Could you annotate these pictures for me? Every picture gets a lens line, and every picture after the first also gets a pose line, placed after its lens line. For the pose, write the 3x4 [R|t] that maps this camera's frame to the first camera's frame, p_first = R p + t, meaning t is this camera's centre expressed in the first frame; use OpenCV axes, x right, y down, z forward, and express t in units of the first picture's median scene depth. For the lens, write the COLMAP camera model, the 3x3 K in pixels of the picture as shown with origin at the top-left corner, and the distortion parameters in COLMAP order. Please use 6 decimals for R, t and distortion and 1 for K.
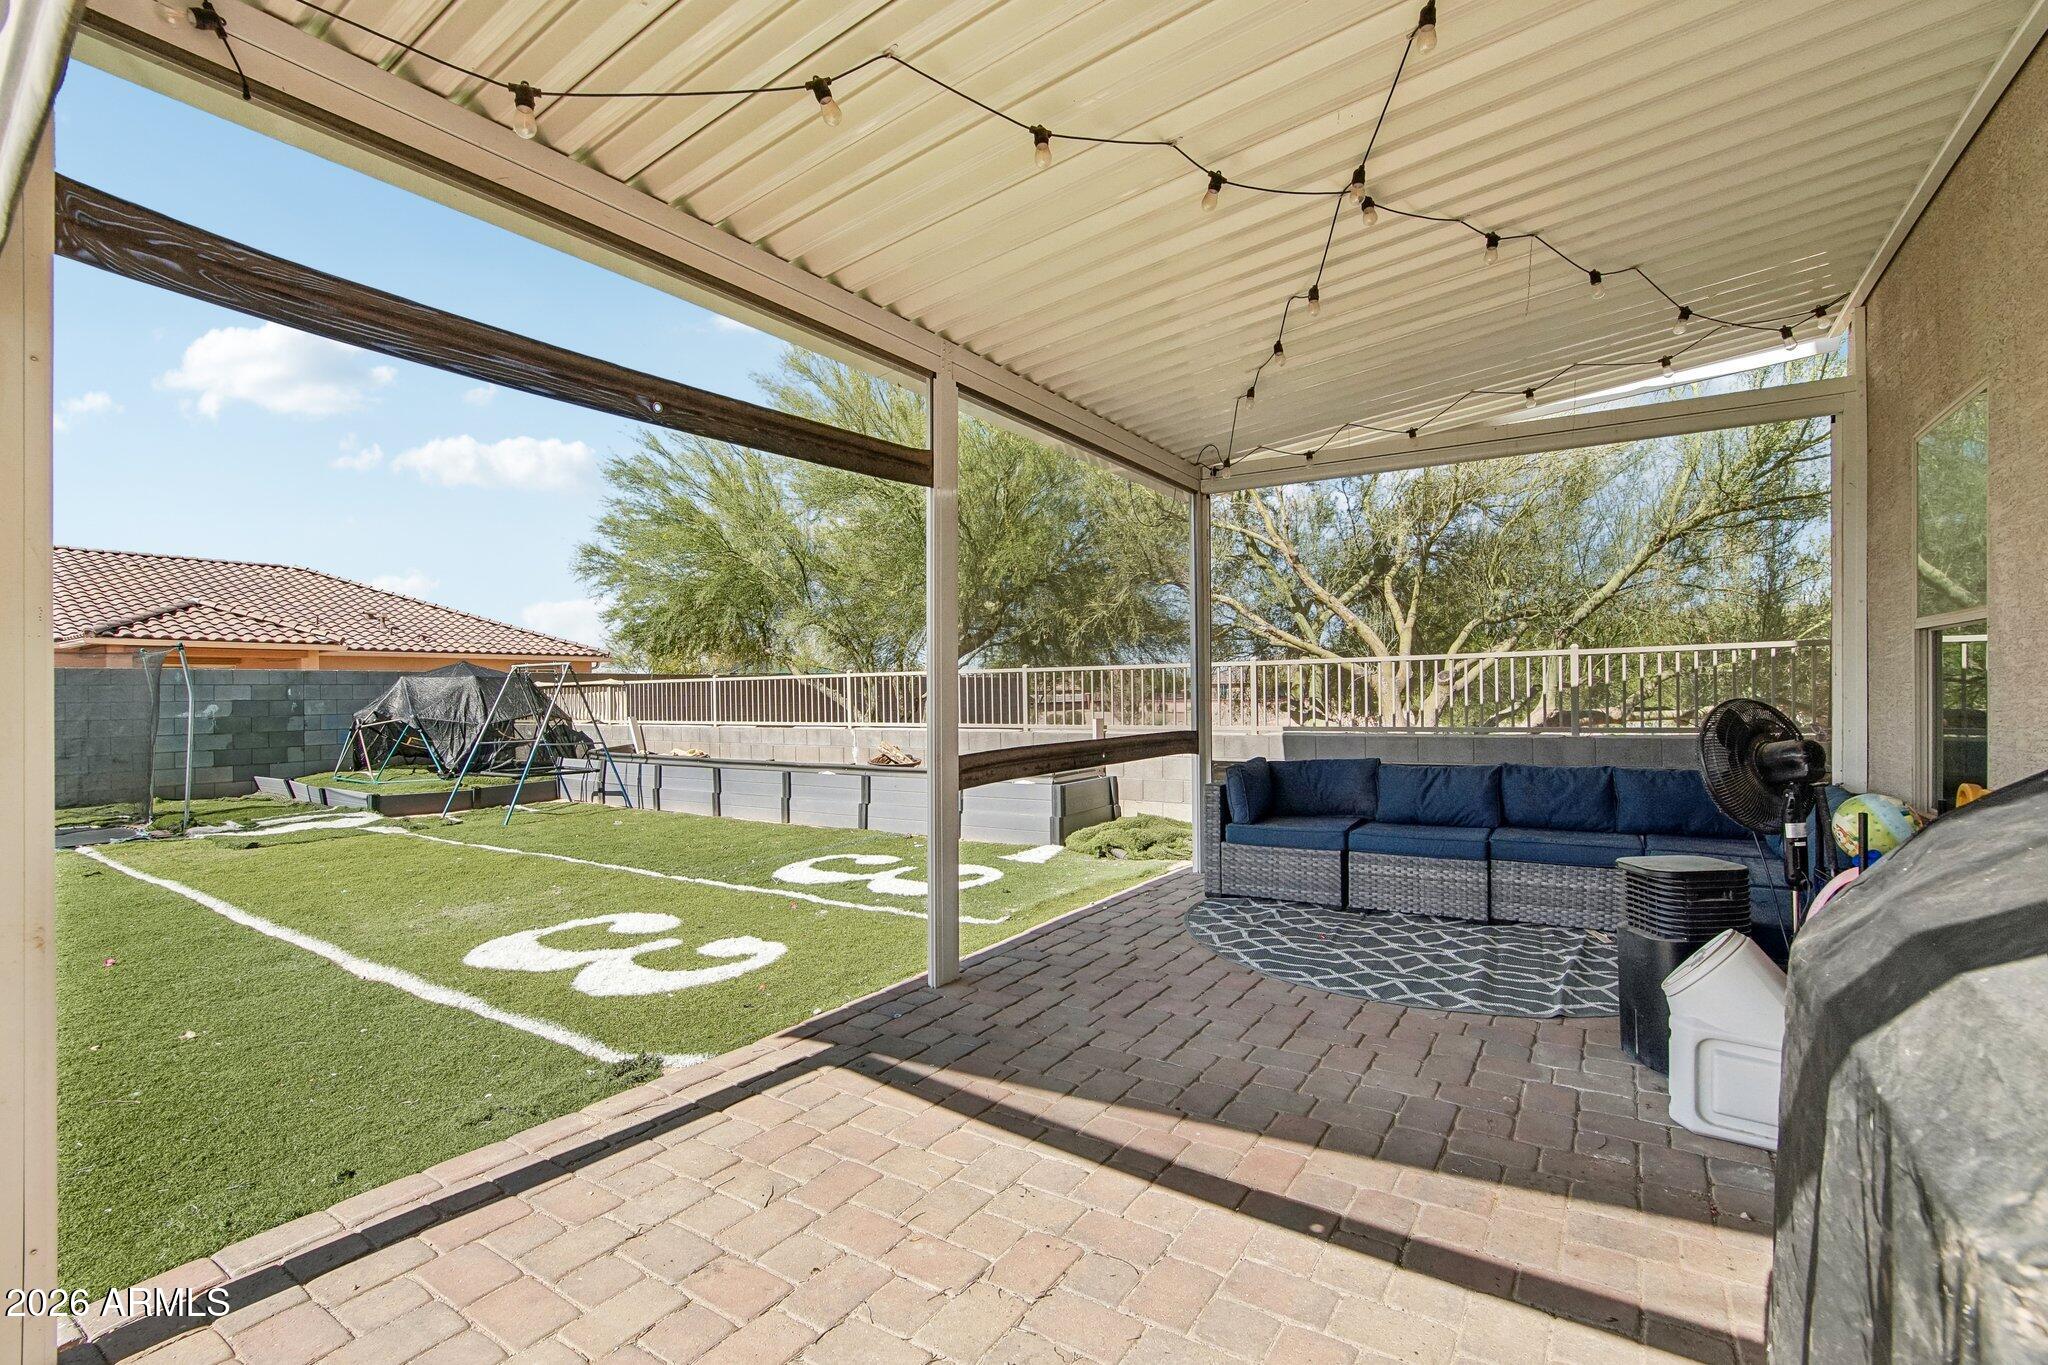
lens RADIAL K [[924.0, 0, 1014.6], [0, 924.0, 686.2], [0, 0, 1]] dist [-0.023439, 0.000866]
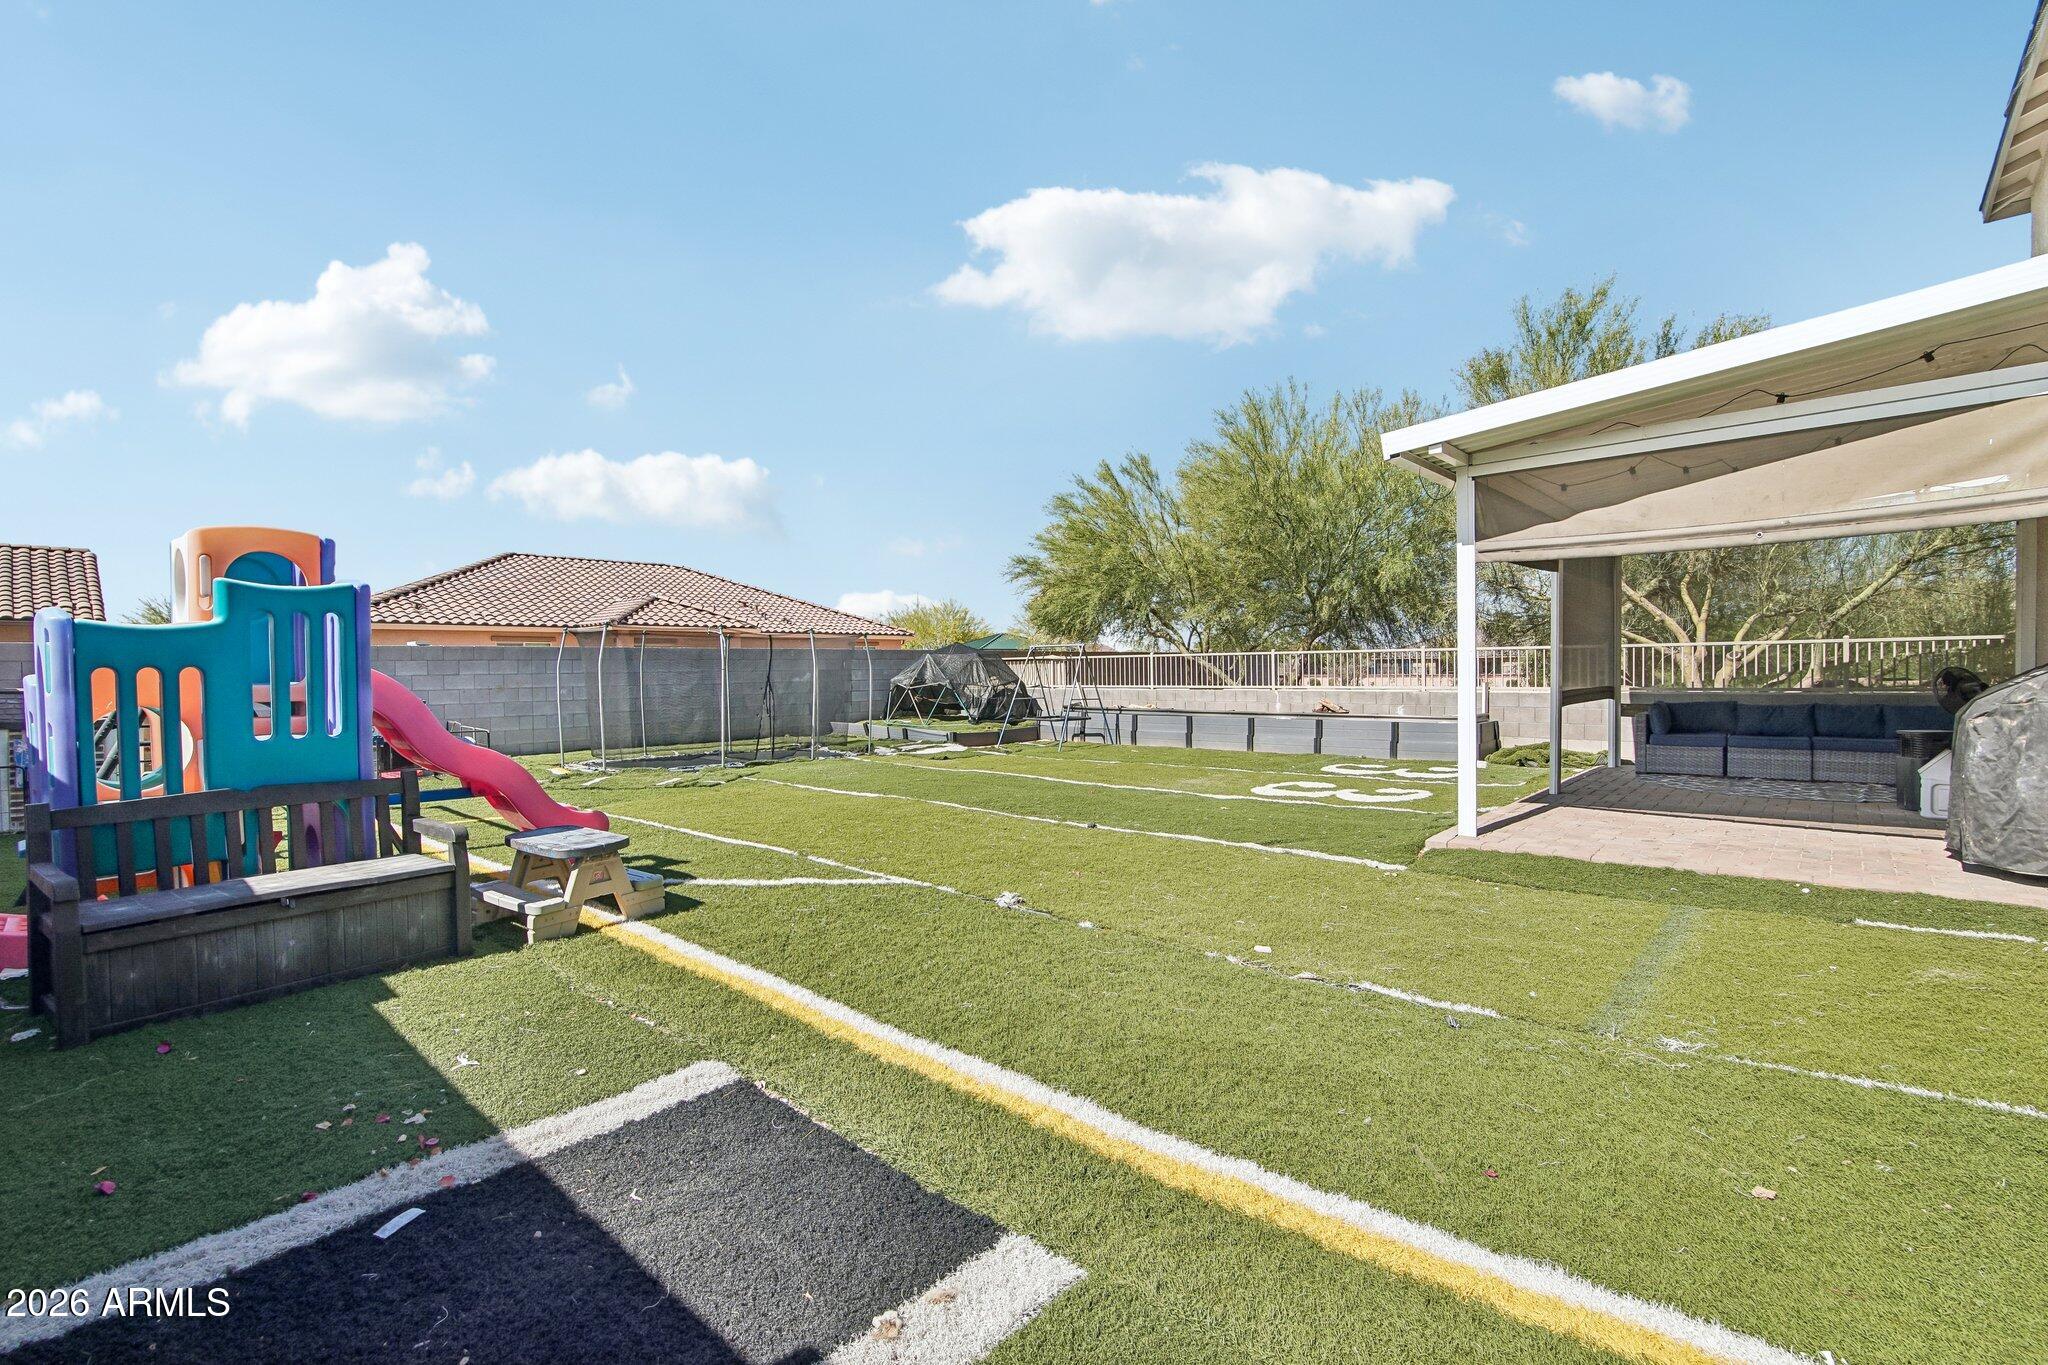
lens RADIAL K [[924.0, 0, 1014.6], [0, 924.0, 686.2], [0, 0, 1]] dist [-0.023439, 0.000866]
pose [[0.988524, 0.006646, -0.150915, -0.404969], [-0.002653, 0.999641, 0.026645, 0.002101], [0.151038, -0.025939, 0.988188, -0.542250]]
